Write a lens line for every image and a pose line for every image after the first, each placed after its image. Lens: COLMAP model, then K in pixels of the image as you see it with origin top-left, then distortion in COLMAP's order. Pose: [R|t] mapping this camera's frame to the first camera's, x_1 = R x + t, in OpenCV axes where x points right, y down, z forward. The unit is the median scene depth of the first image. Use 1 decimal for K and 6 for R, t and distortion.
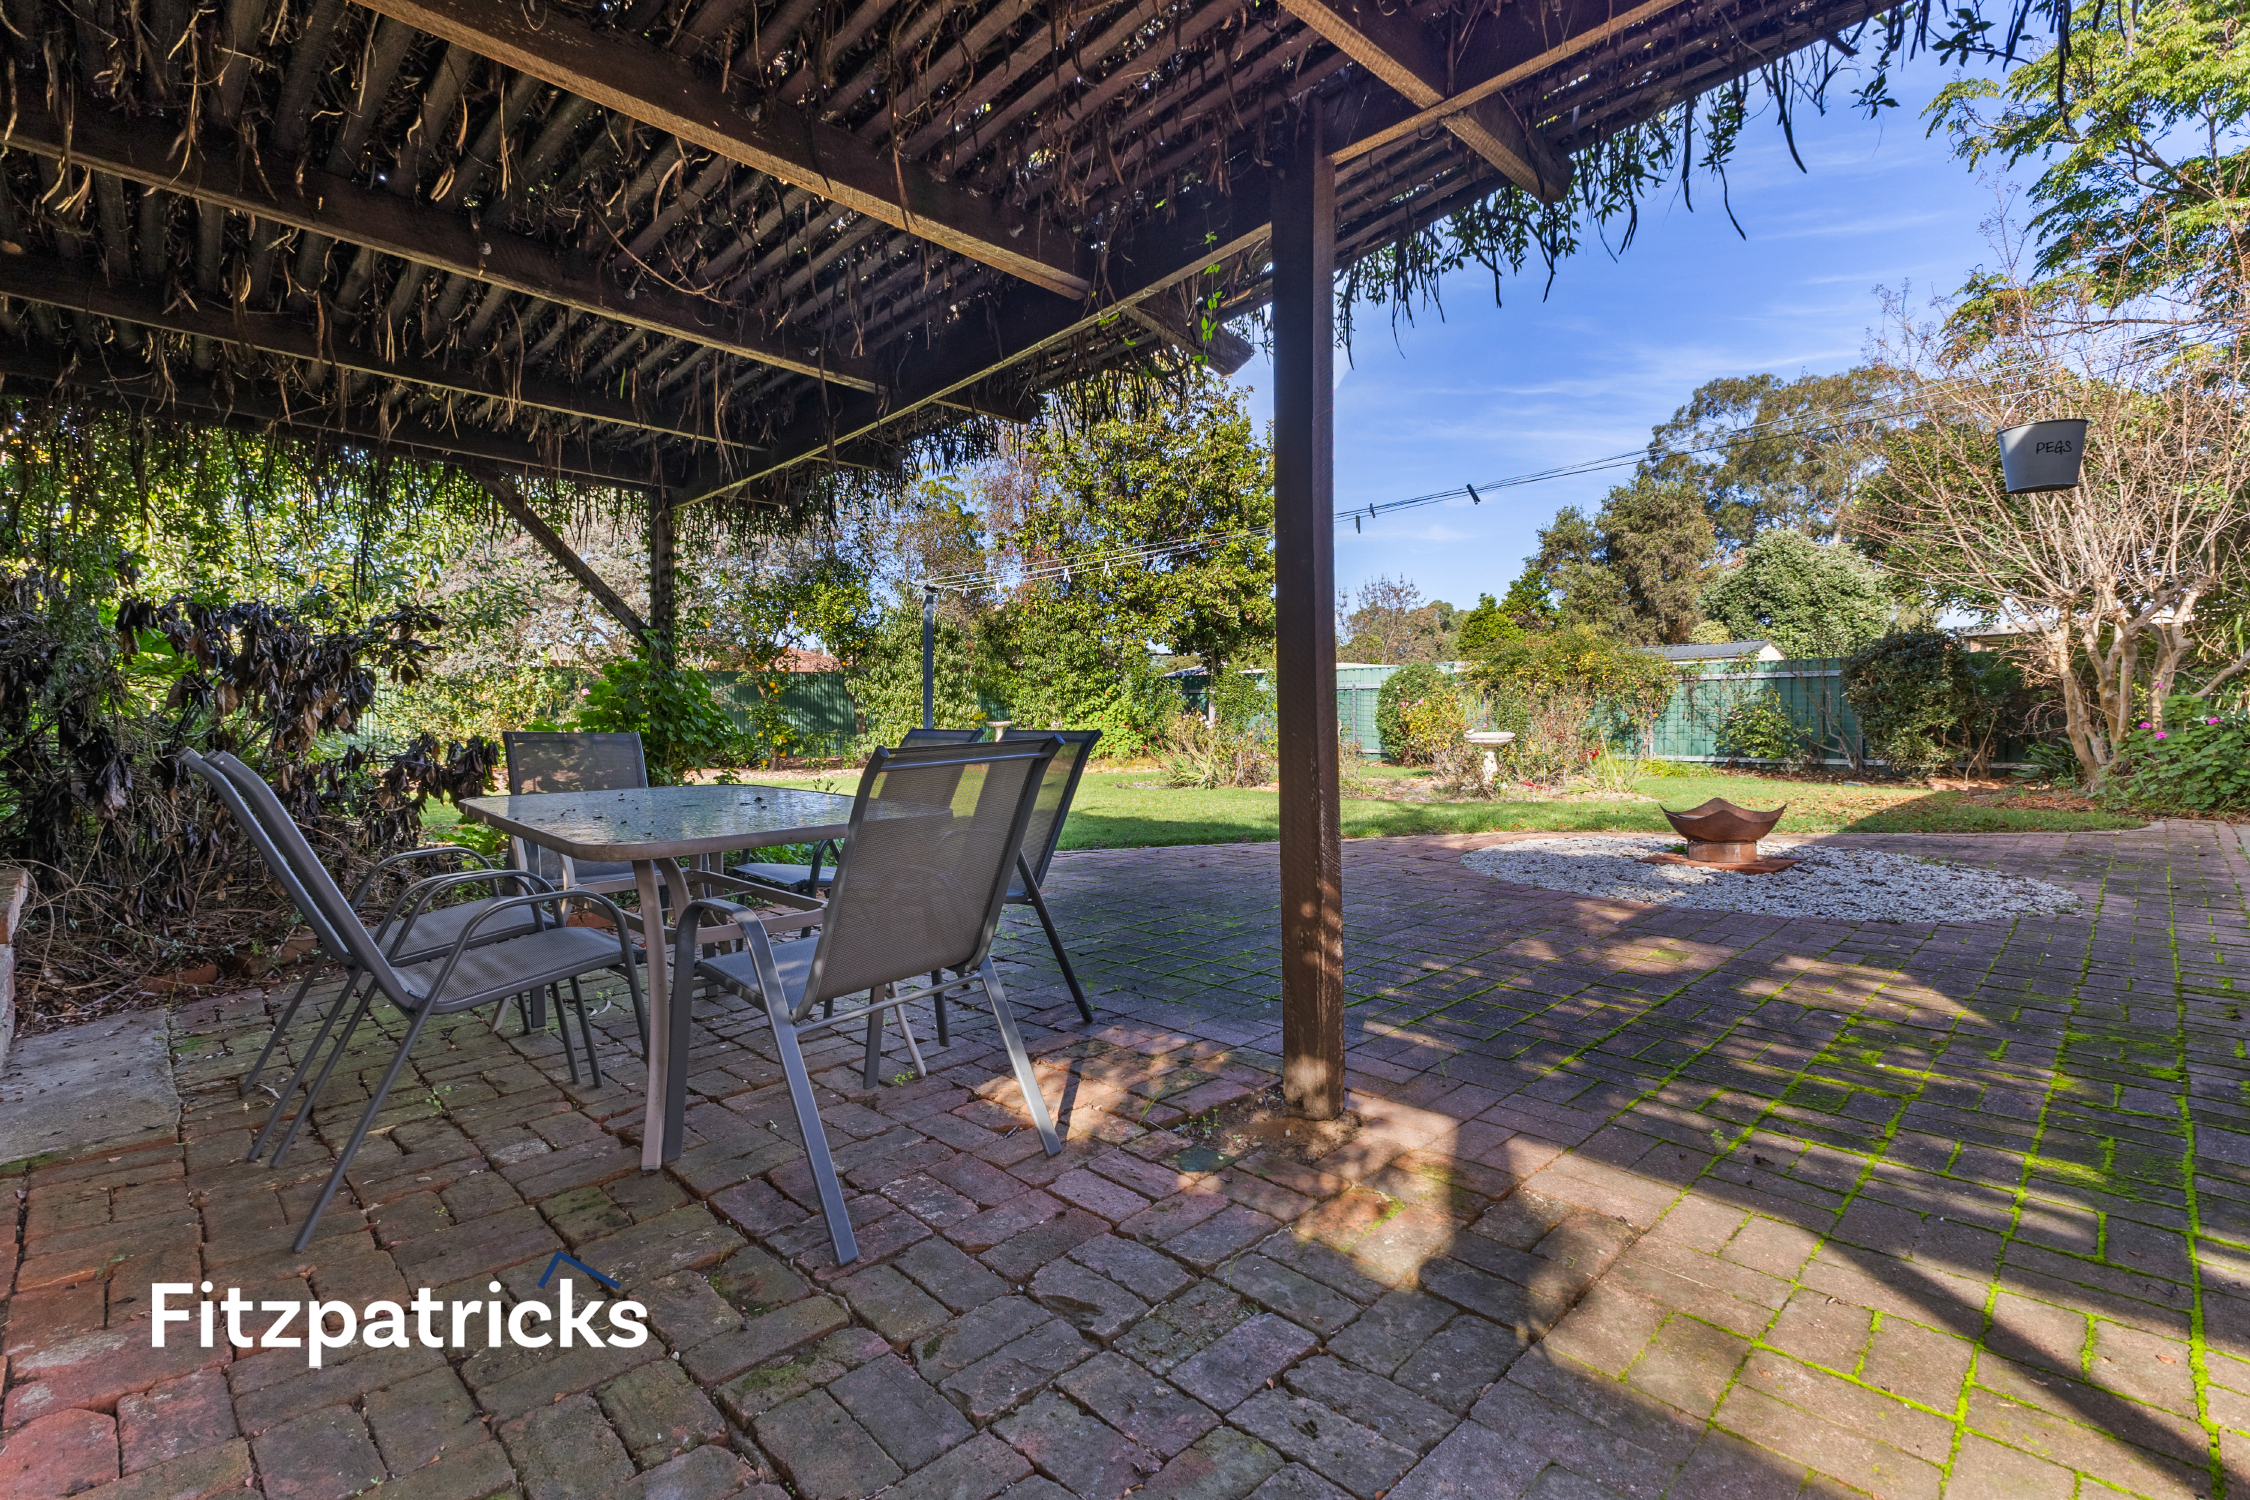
lens RADIAL K [[970.4, 0, 1139.8], [0, 970.4, 722.1], [0, 0, 1]] dist [-0.001760, -0.000087]
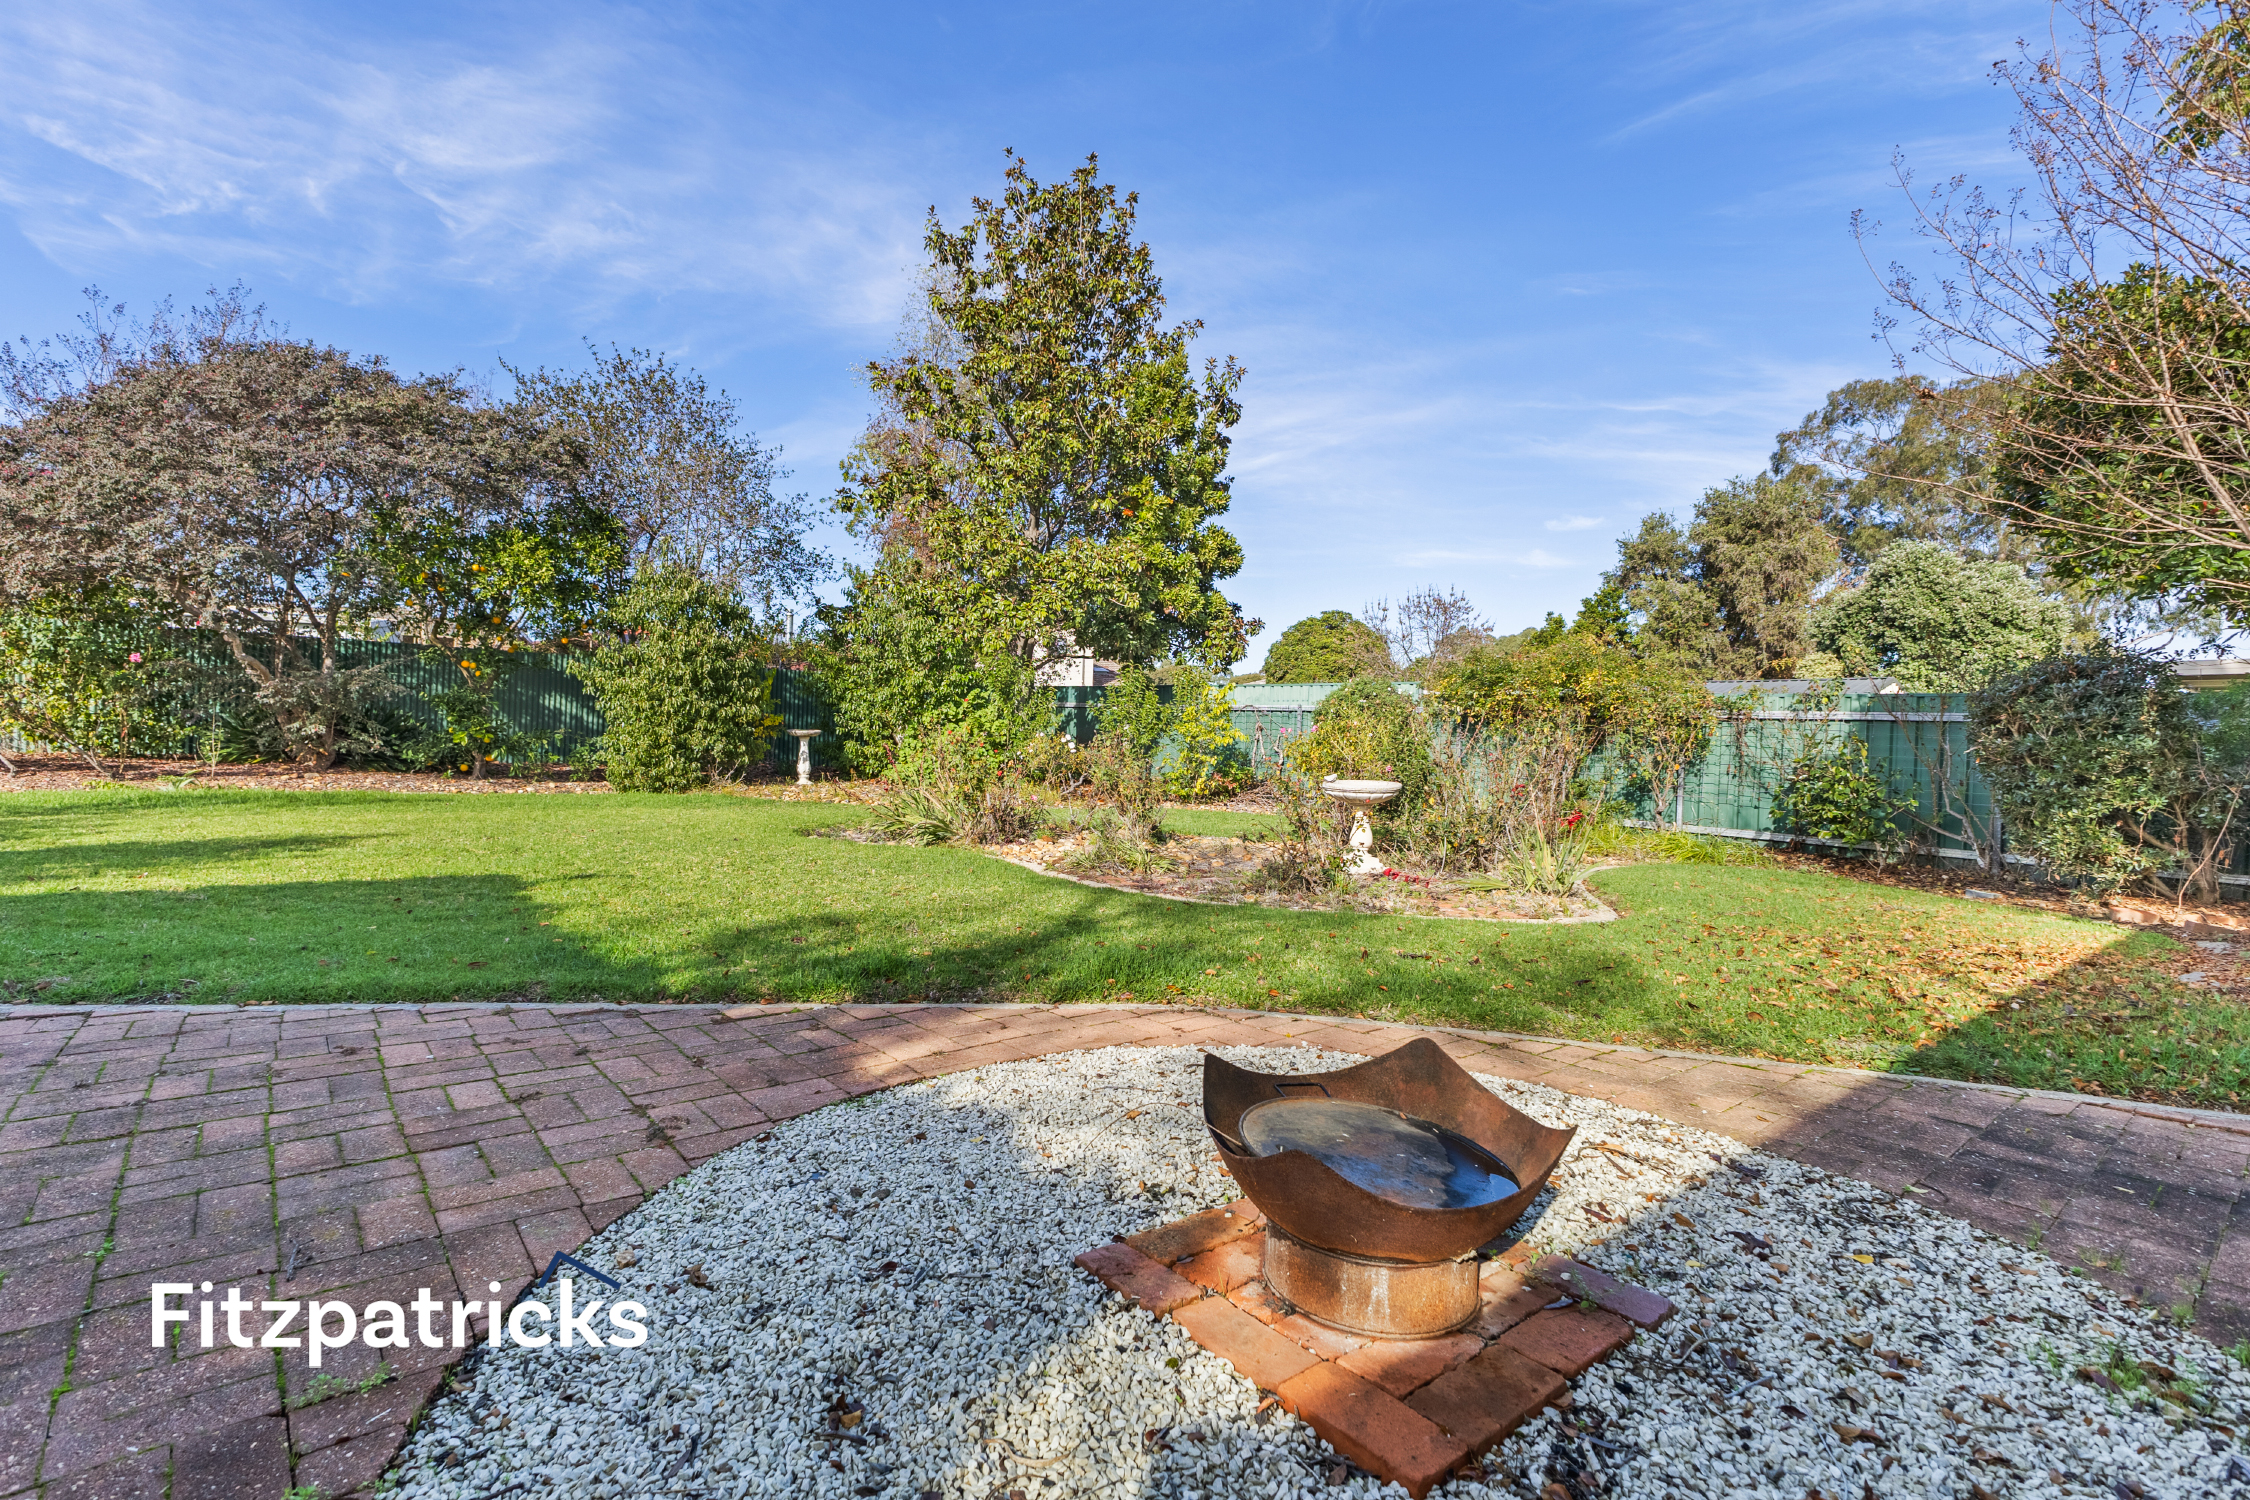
lens RADIAL K [[1042.6, 0, 1123.1], [0, 1042.6, 721.9], [0, 0, 1]] dist [0.002864, 0.000434]
pose [[0.996173, 0.050020, -0.071676, 0.083897], [-0.051413, 0.998520, -0.017726, -0.002415], [0.070683, 0.021343, 0.997270, 0.105353]]
